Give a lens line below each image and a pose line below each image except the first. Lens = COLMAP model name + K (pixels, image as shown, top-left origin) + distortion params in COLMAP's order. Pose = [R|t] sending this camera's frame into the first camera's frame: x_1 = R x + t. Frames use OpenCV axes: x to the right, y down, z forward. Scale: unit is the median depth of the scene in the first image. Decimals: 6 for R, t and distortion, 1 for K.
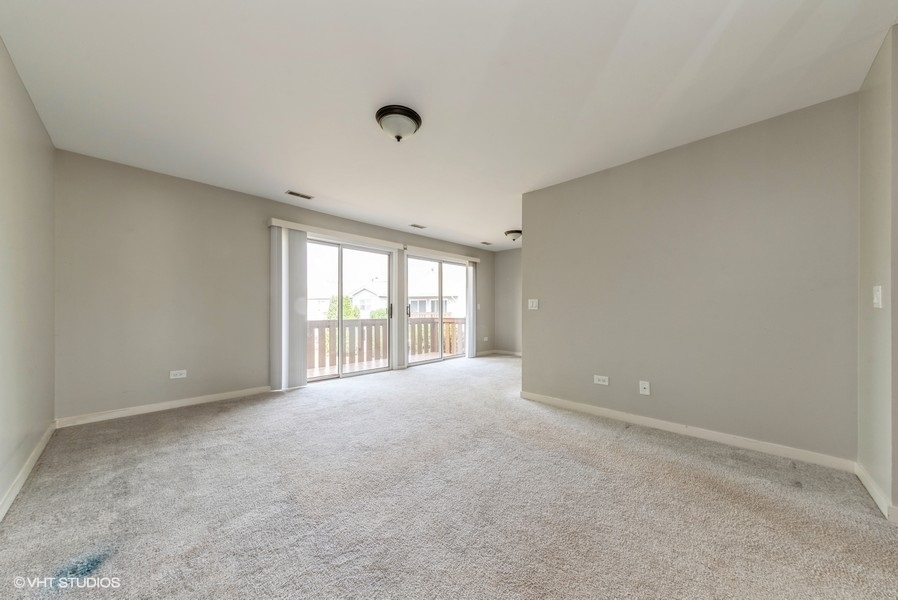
lens RADIAL K [[312.9, 0, 448.7], [0, 312.9, 307.2], [0, 0, 1]] dist [0.000308, 0.000002]
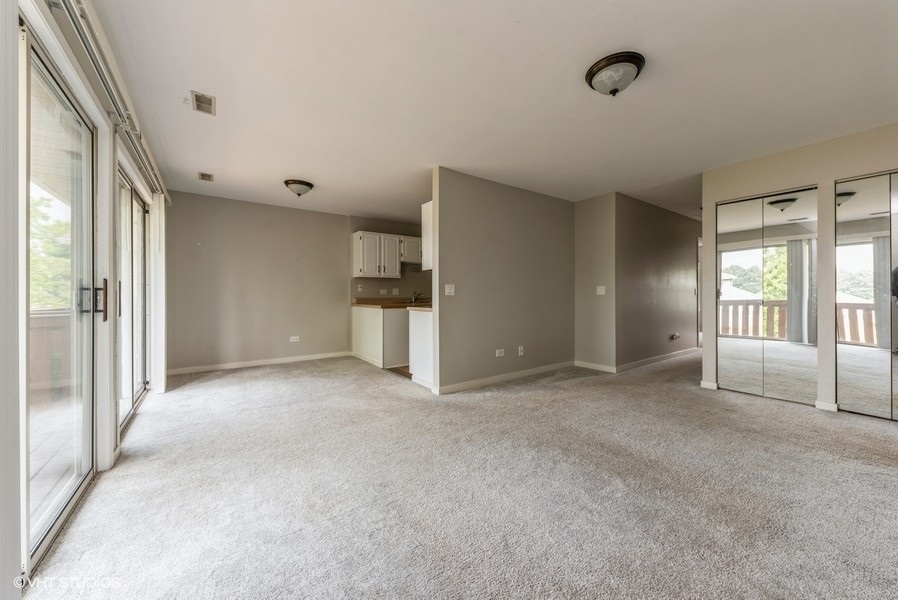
lens RADIAL K [[332.3, 0, 452.1], [0, 332.3, 297.0], [0, 0, 1]] dist [-0.000491, -0.000036]
pose [[0.153058, 0.000306, 0.988217, -0.784330], [-0.004154, 0.999991, 0.000334, 0.012695], [-0.988208, -0.004156, 0.153058, 0.928480]]
